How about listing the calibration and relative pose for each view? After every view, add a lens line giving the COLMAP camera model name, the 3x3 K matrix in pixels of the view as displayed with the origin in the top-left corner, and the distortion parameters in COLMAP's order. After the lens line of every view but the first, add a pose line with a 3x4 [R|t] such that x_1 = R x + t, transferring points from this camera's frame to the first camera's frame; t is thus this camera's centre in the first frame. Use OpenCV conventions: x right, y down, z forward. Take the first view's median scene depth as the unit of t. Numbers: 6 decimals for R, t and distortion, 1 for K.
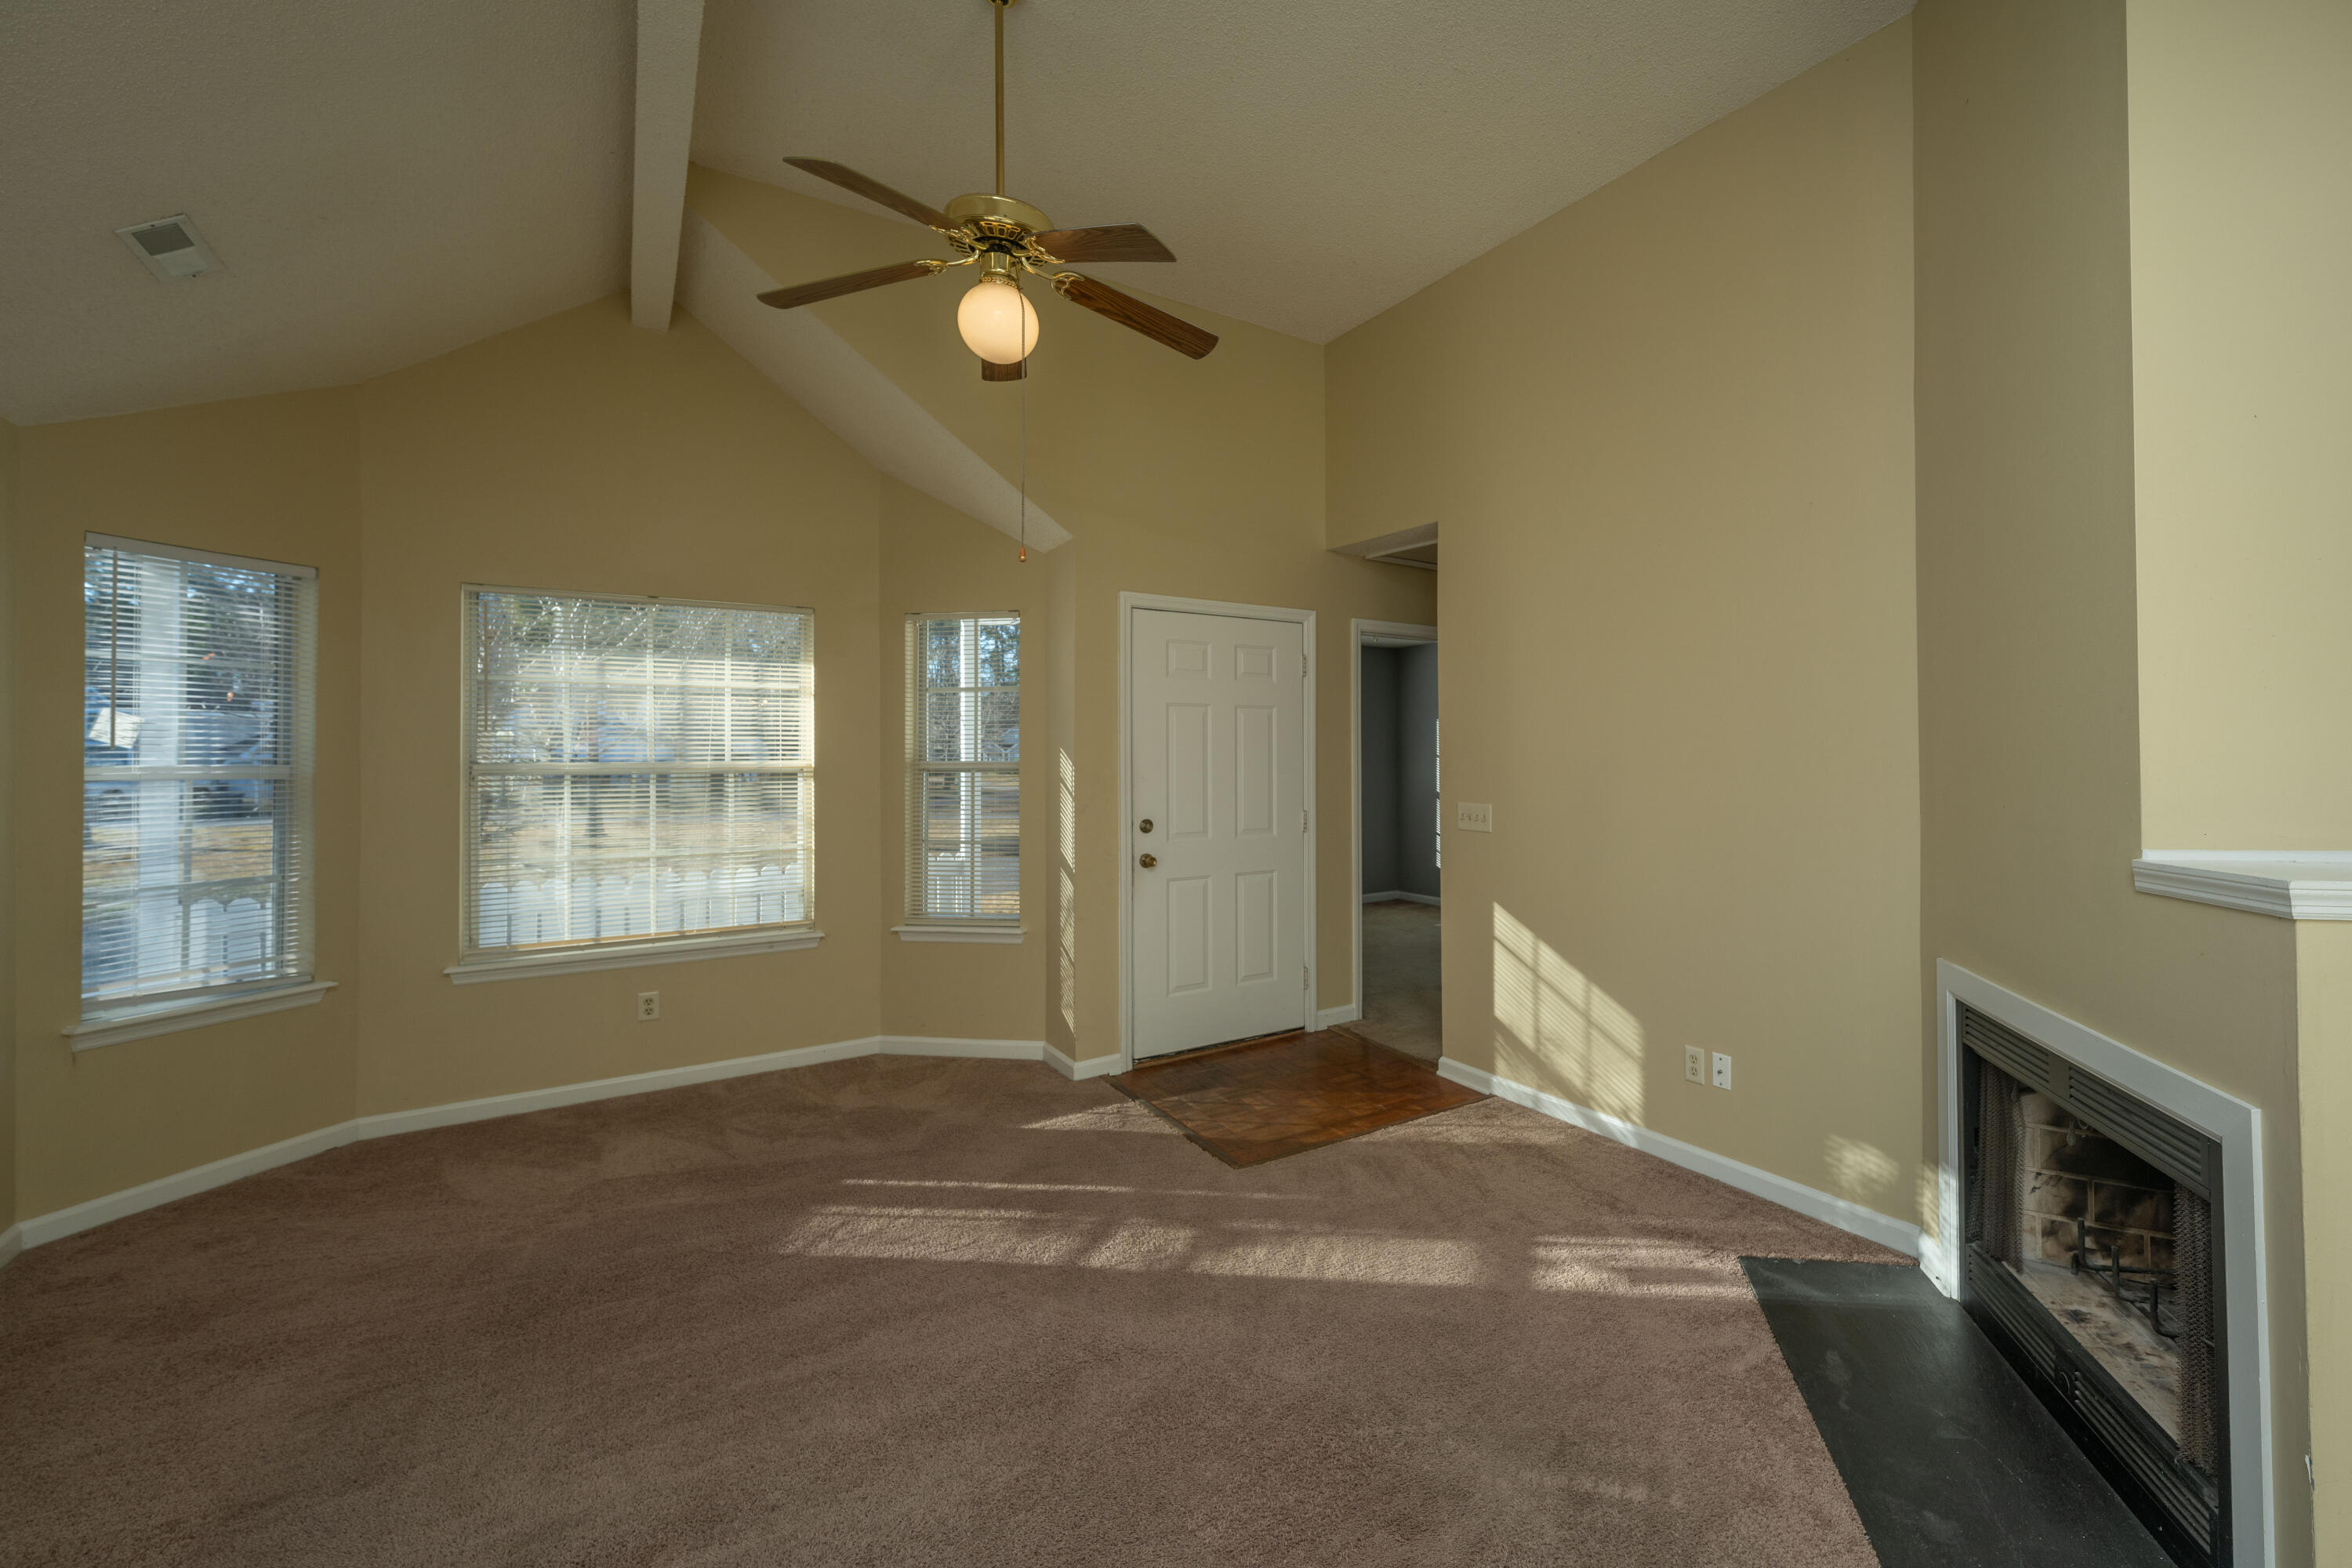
lens RADIAL K [[1008.4, 0, 1379.8], [0, 1008.4, 730.4], [0, 0, 1]] dist [0.007223, -0.001282]
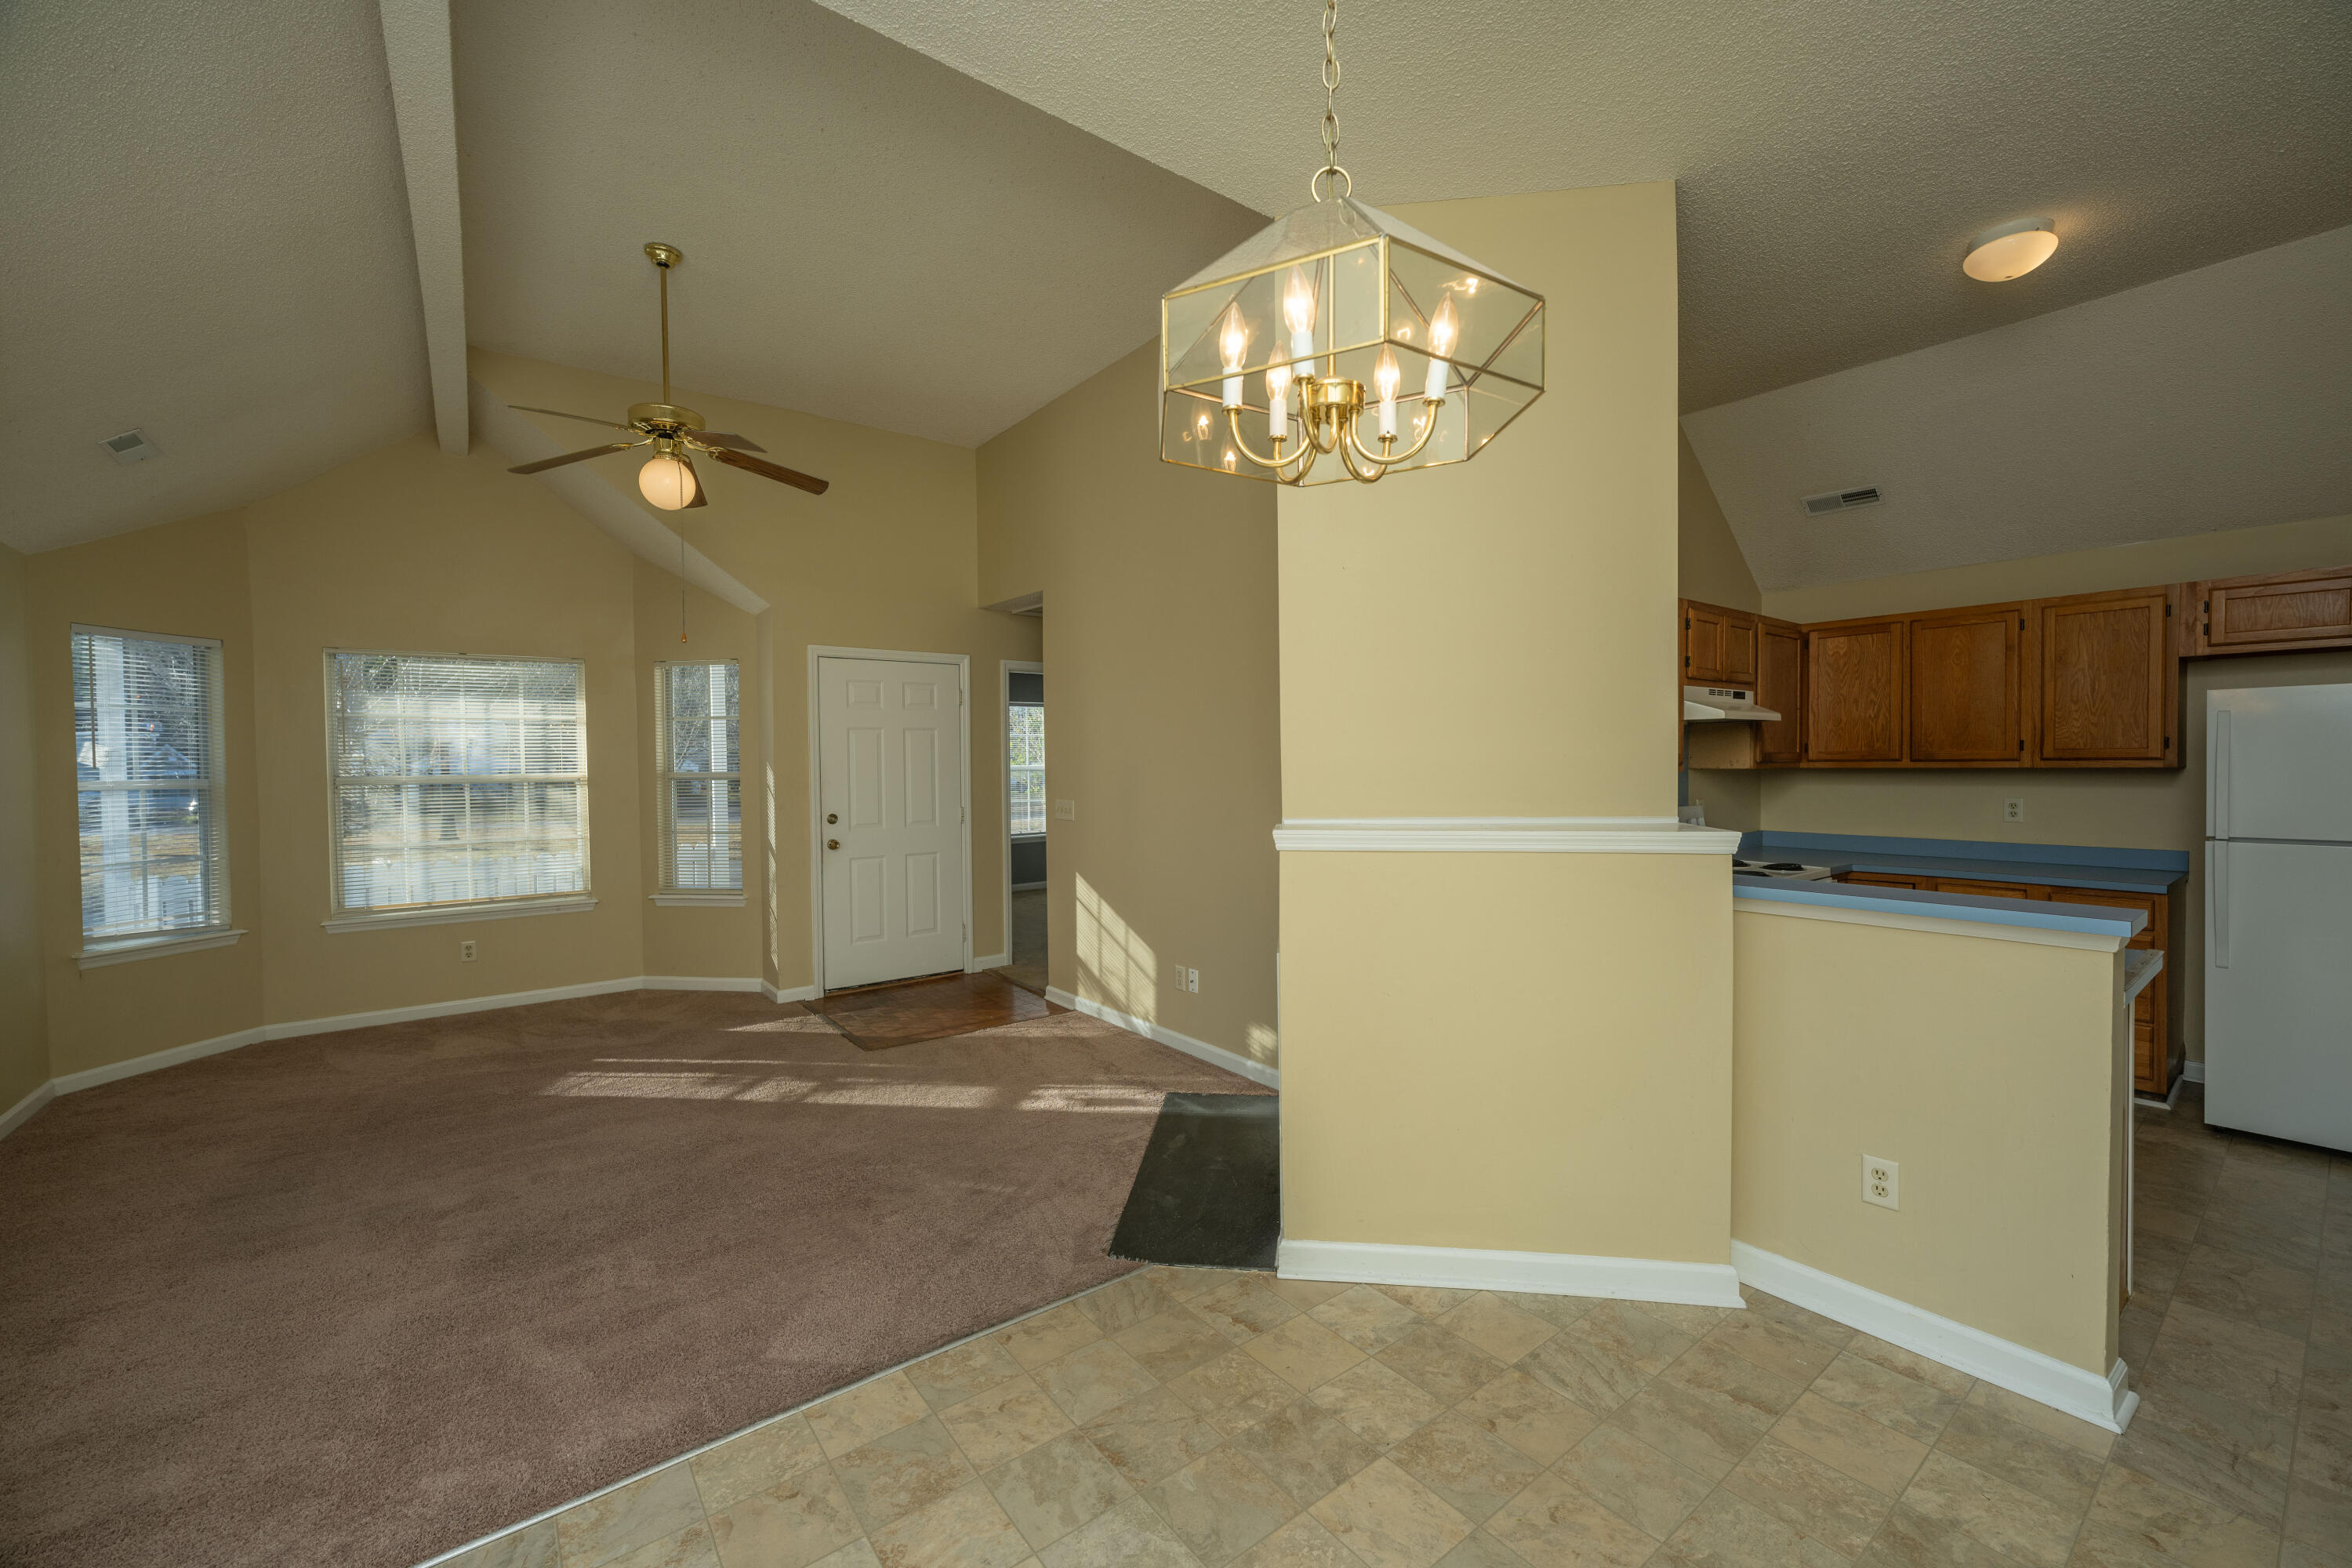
lens RADIAL K [[942.7, 0, 1170.8], [0, 942.7, 766.5], [0, 0, 1]] dist [0.002341, 0.000627]
pose [[0.999925, -0.008004, -0.009319, 0.289593], [0.008288, 0.999488, 0.030899, -0.013333], [0.009067, -0.030974, 0.999479, -0.314505]]
